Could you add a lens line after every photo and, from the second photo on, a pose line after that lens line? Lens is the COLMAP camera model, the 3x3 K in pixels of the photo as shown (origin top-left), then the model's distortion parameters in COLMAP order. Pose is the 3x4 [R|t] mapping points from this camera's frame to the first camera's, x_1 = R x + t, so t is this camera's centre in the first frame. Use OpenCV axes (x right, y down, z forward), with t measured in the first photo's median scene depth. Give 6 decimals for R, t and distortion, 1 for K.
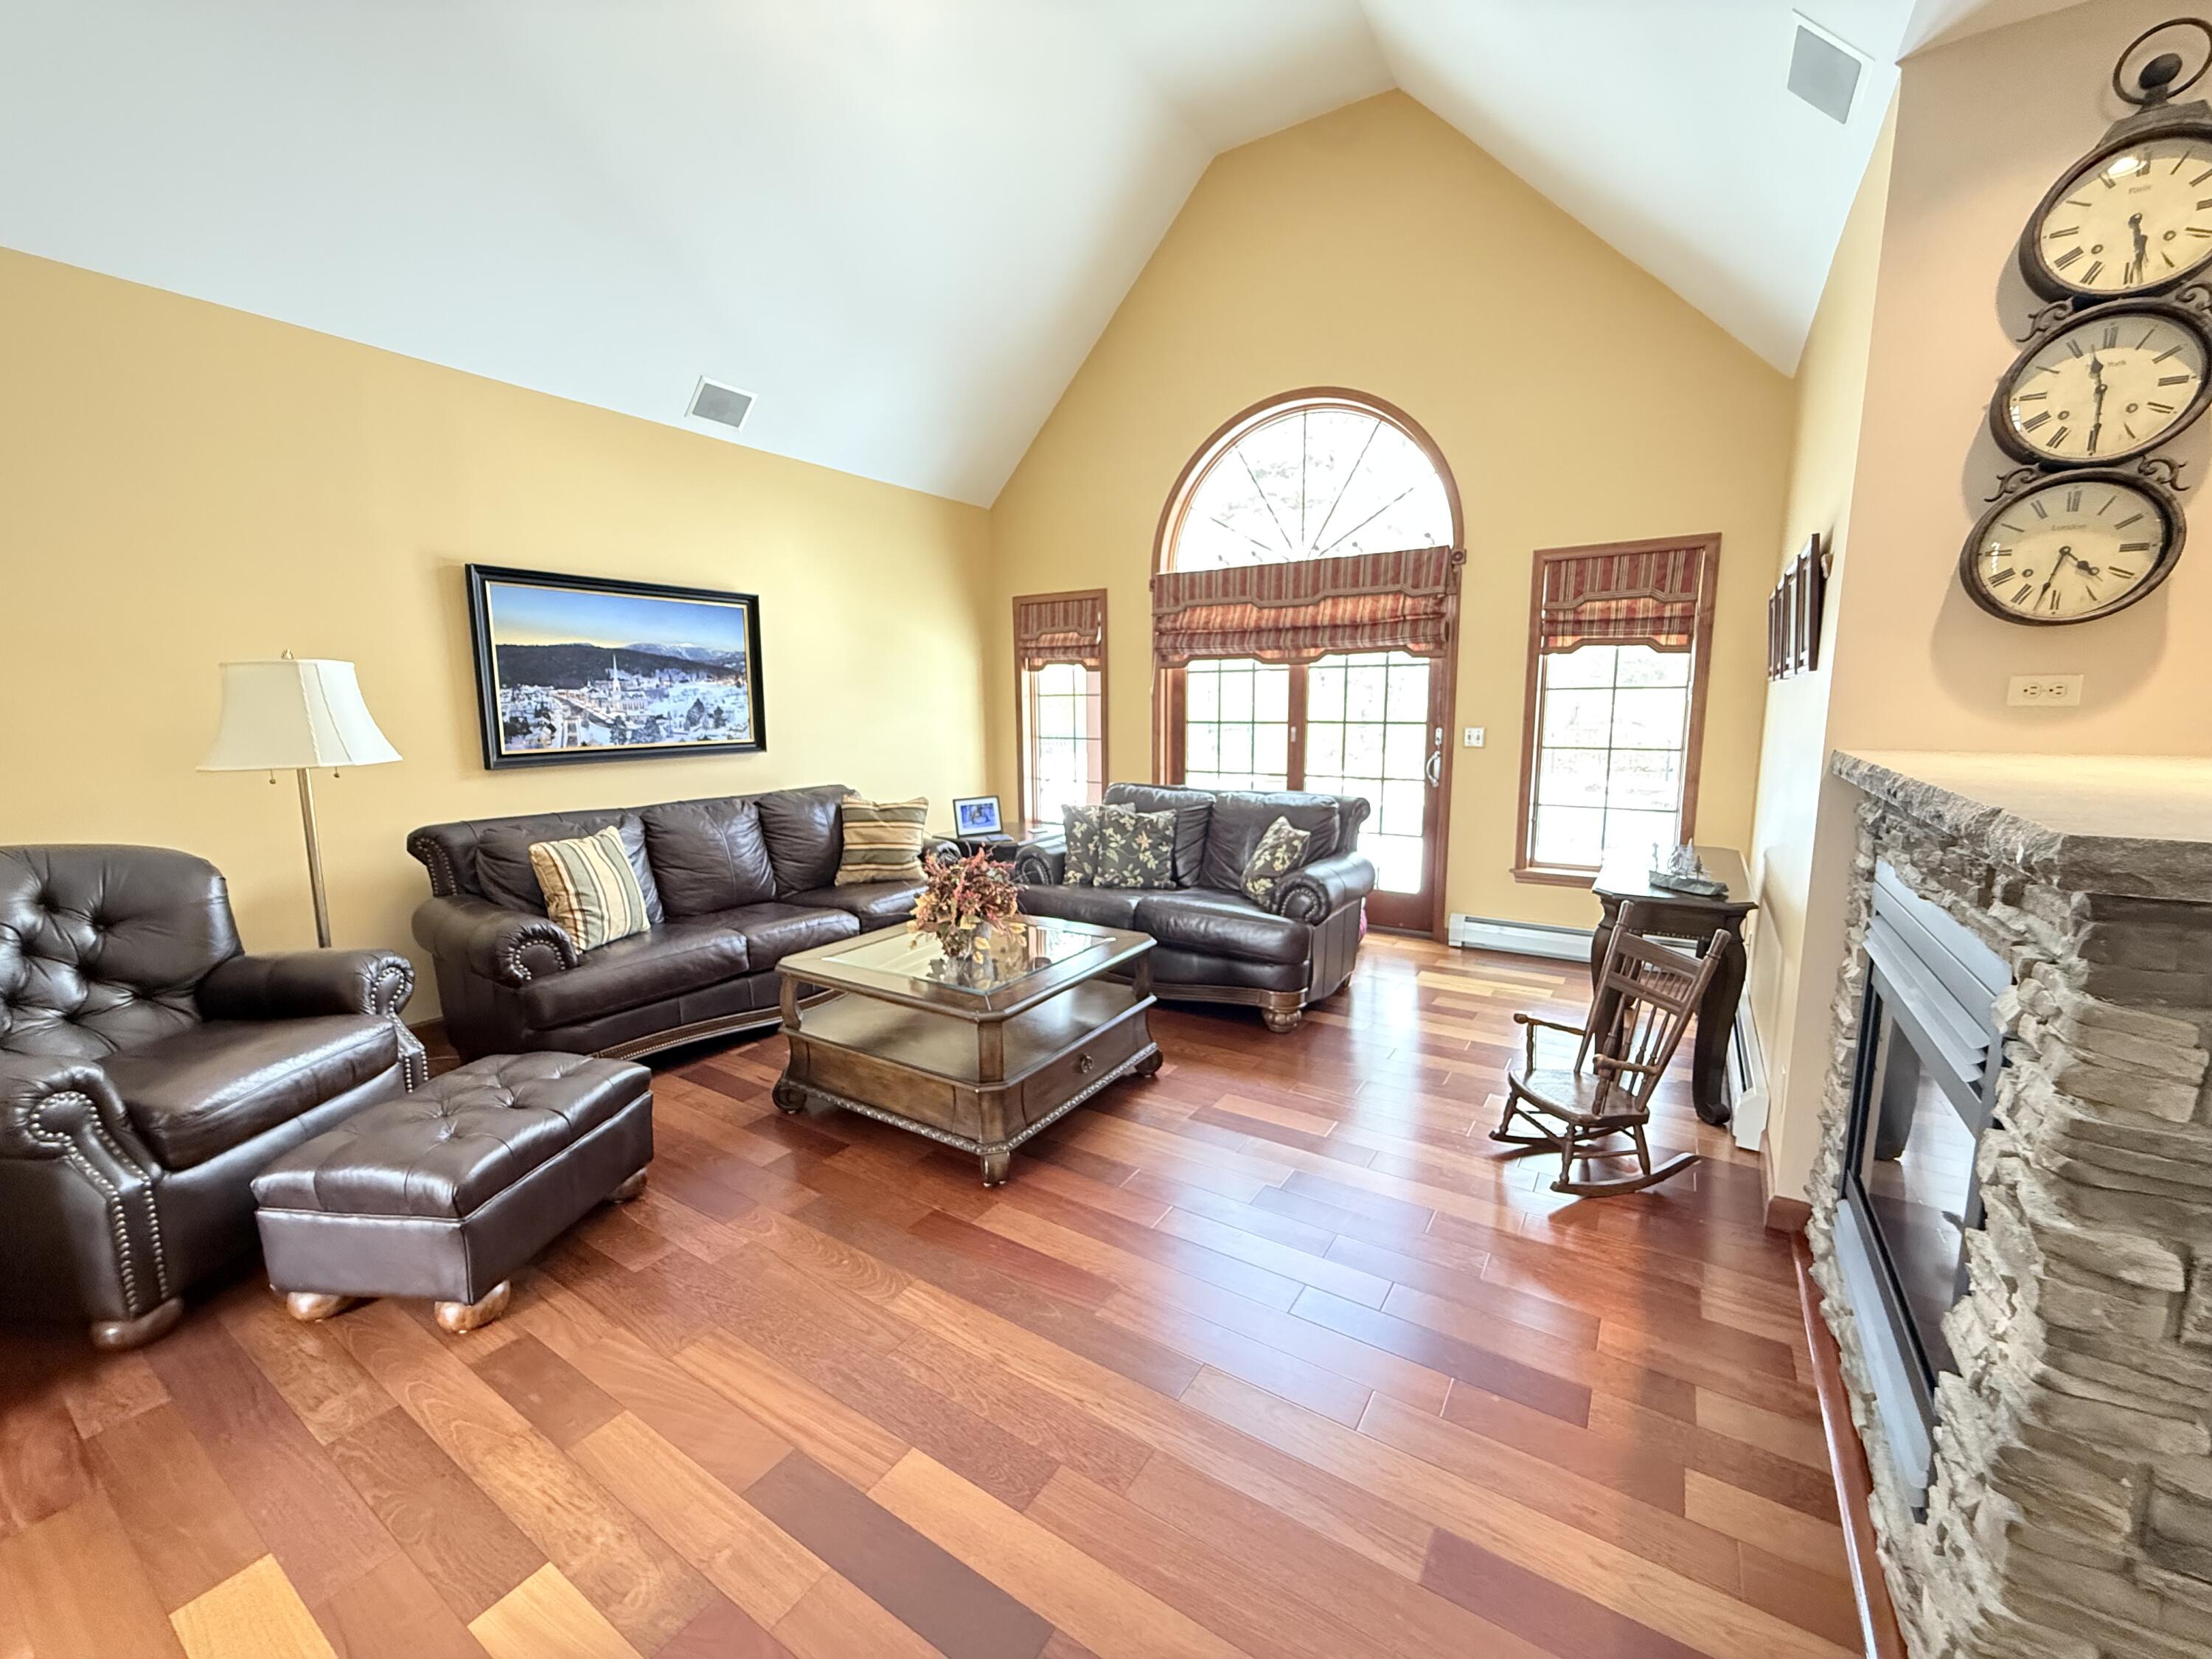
lens RADIAL K [[886.8, 0, 1098.8], [0, 886.8, 832.9], [0, 0, 1]] dist [0.001854, -0.000256]
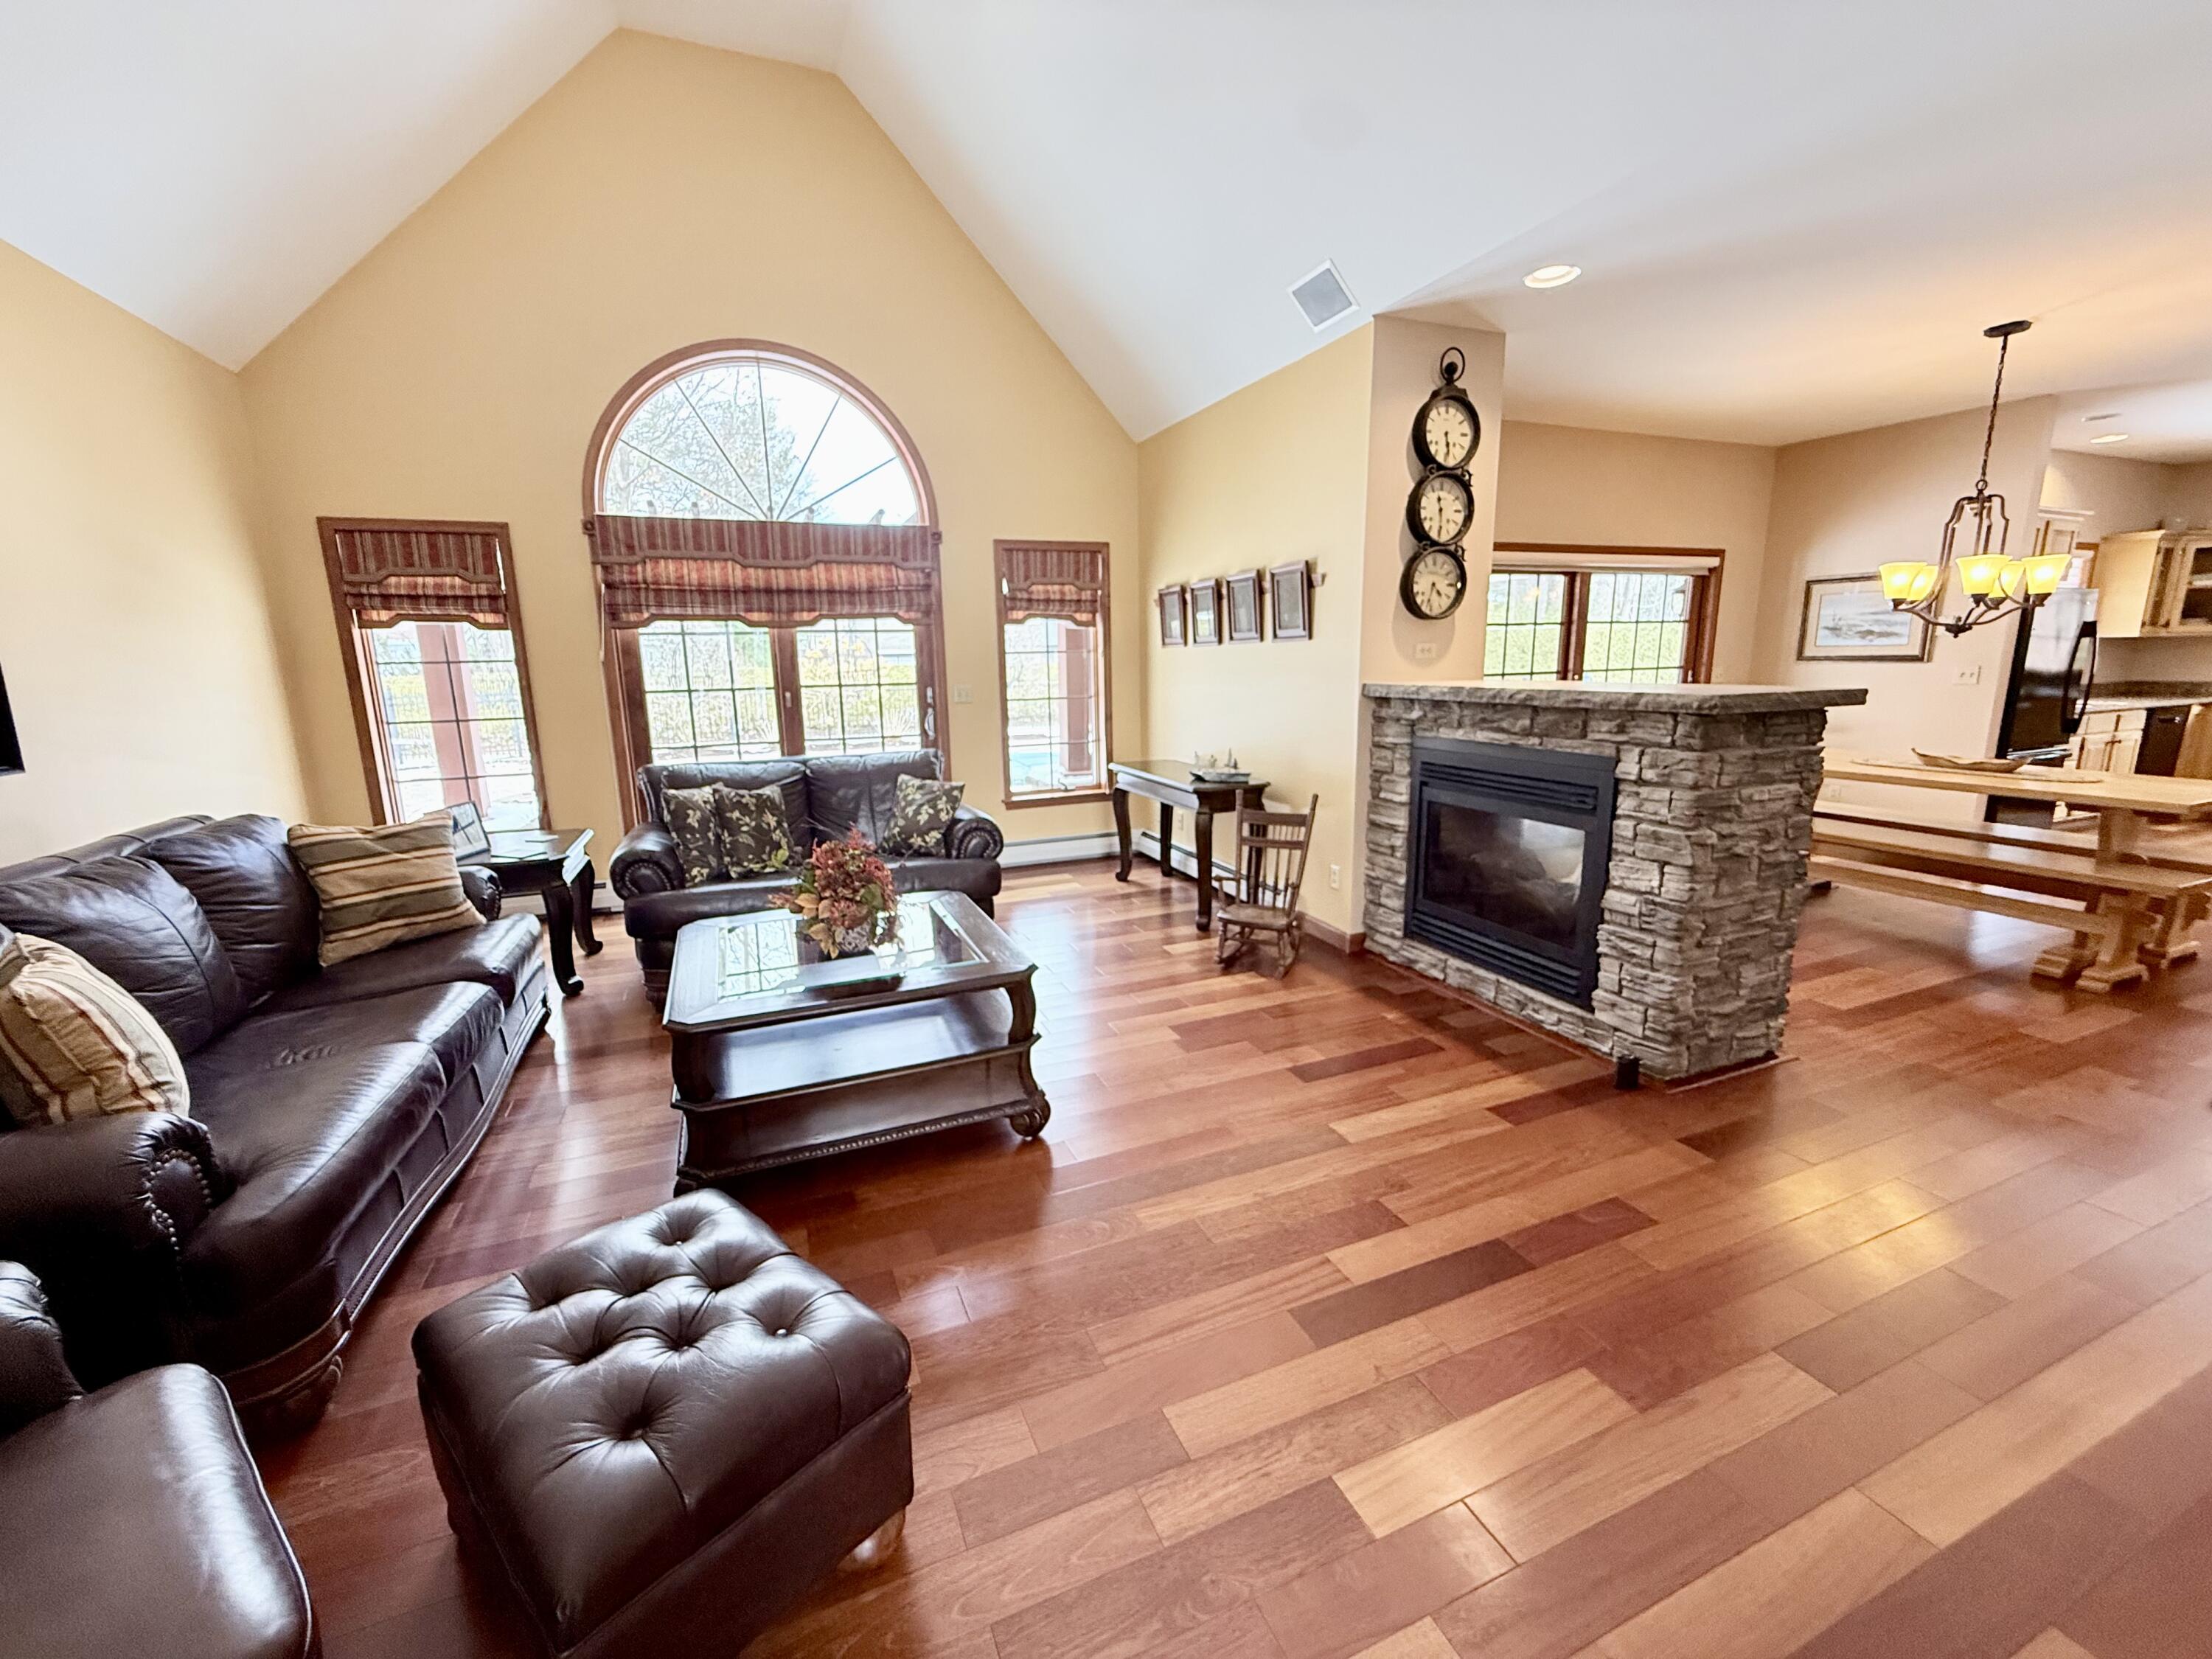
lens RADIAL K [[886.8, 0, 1106.3], [0, 886.8, 832.9], [0, 0, 1]] dist [0.001854, -0.000256]
pose [[0.565499, -0.164175, 0.808244, -0.473308], [0.136177, 0.985123, 0.104825, -0.024646], [-0.813429, 0.050786, 0.579443, 0.179831]]
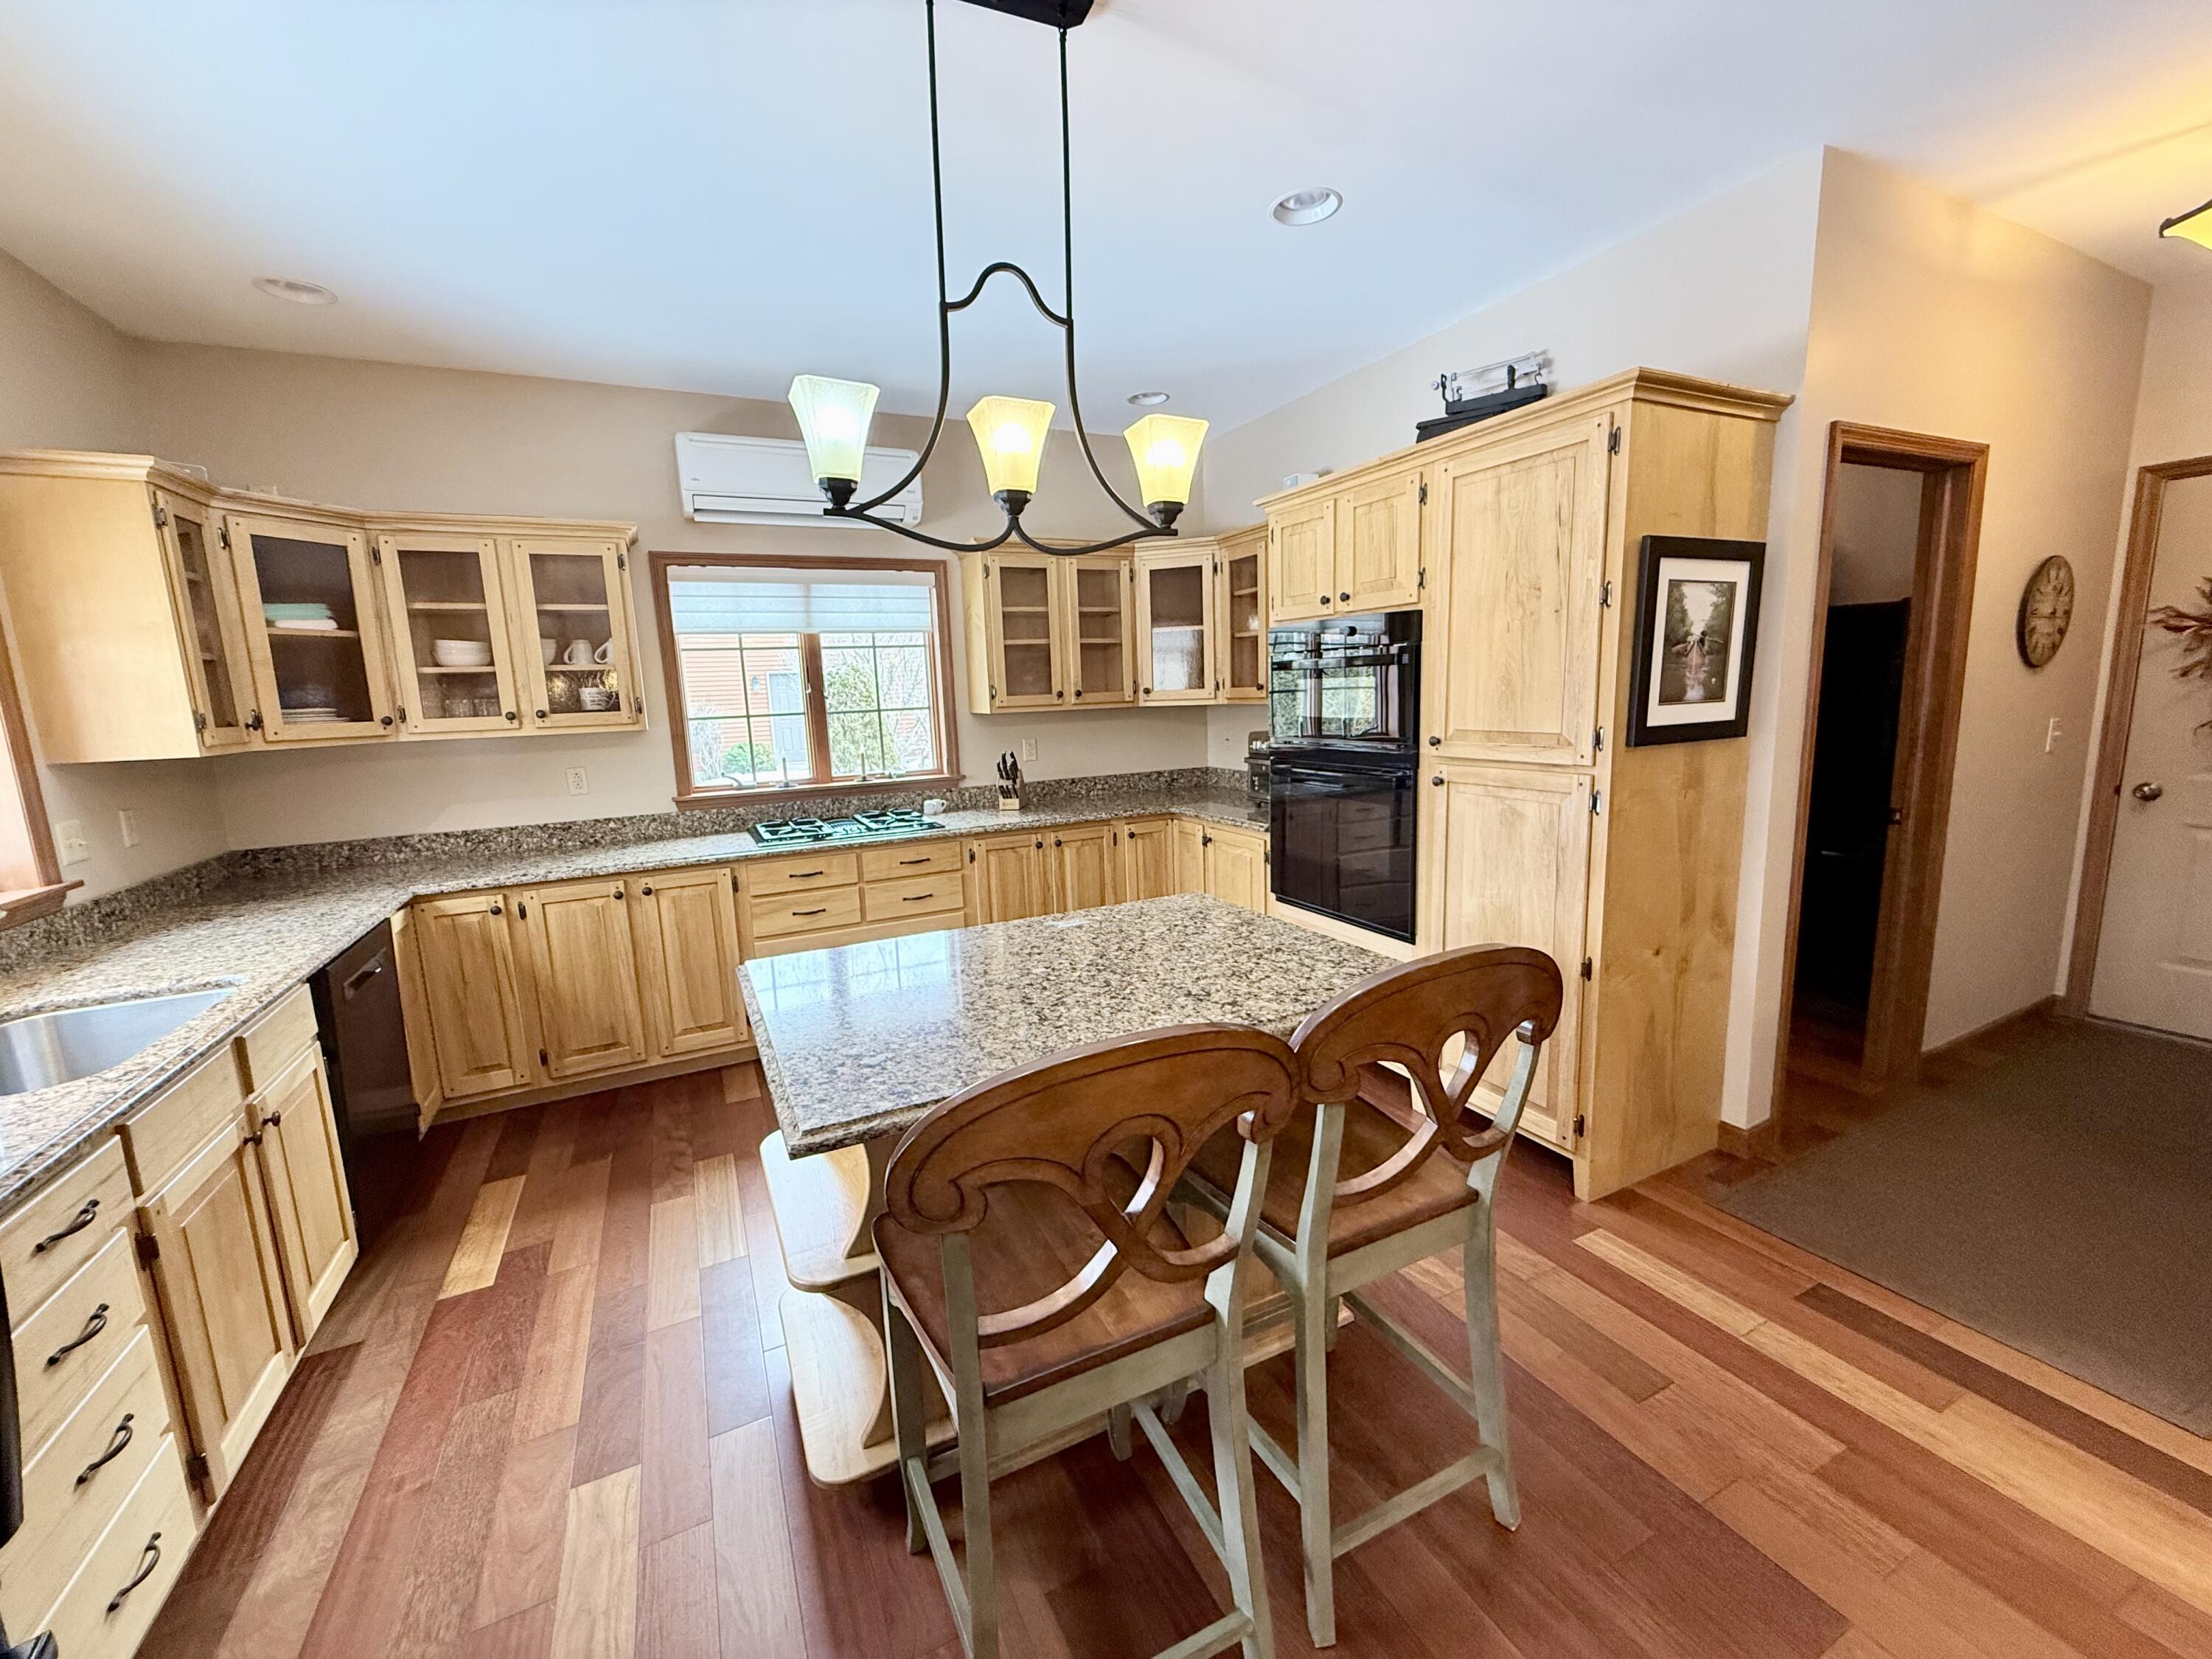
lens RADIAL K [[886.8, 0, 1116.0], [0, 886.8, 830.2], [0, 0, 1]] dist [0.001854, -0.000256]
pose [[-0.859298, -0.040488, 0.509870, 1.058899], [0.119706, 0.953256, 0.277440, 0.003301], [-0.497270, 0.299438, -0.814285, -0.218150]]
